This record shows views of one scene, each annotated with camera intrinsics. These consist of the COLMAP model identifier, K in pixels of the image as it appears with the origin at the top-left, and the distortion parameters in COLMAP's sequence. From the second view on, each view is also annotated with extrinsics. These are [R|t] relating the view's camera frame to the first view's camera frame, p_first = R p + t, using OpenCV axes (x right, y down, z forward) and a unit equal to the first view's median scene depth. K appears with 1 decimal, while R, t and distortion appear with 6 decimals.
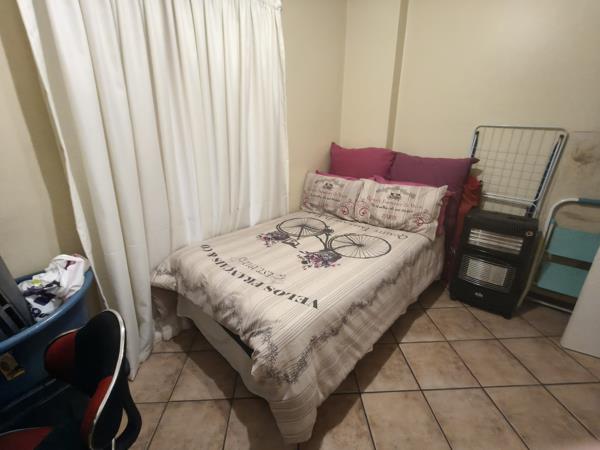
lens RADIAL K [[279.1, 0, 297.7], [0, 279.1, 223.1], [0, 0, 1]] dist [0.003865, 0.004737]
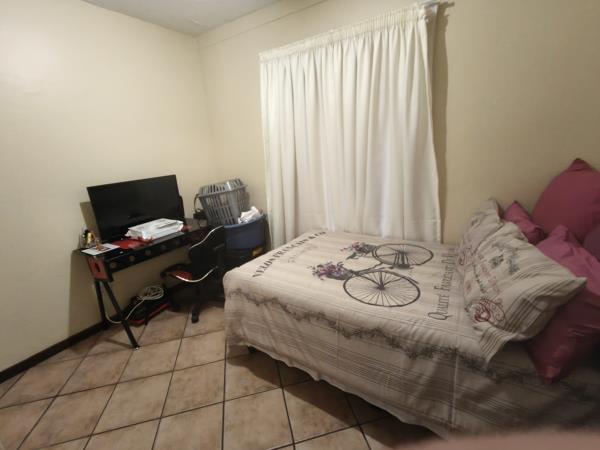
lens RADIAL K [[279.1, 0, 298.3], [0, 279.1, 226.7], [0, 0, 1]] dist [0.003865, 0.004737]
pose [[0.163165, 0.261647, -0.951272, 0.948508], [-0.262885, 0.940865, 0.213694, -0.206830], [0.950930, 0.215208, 0.222299, 0.573598]]
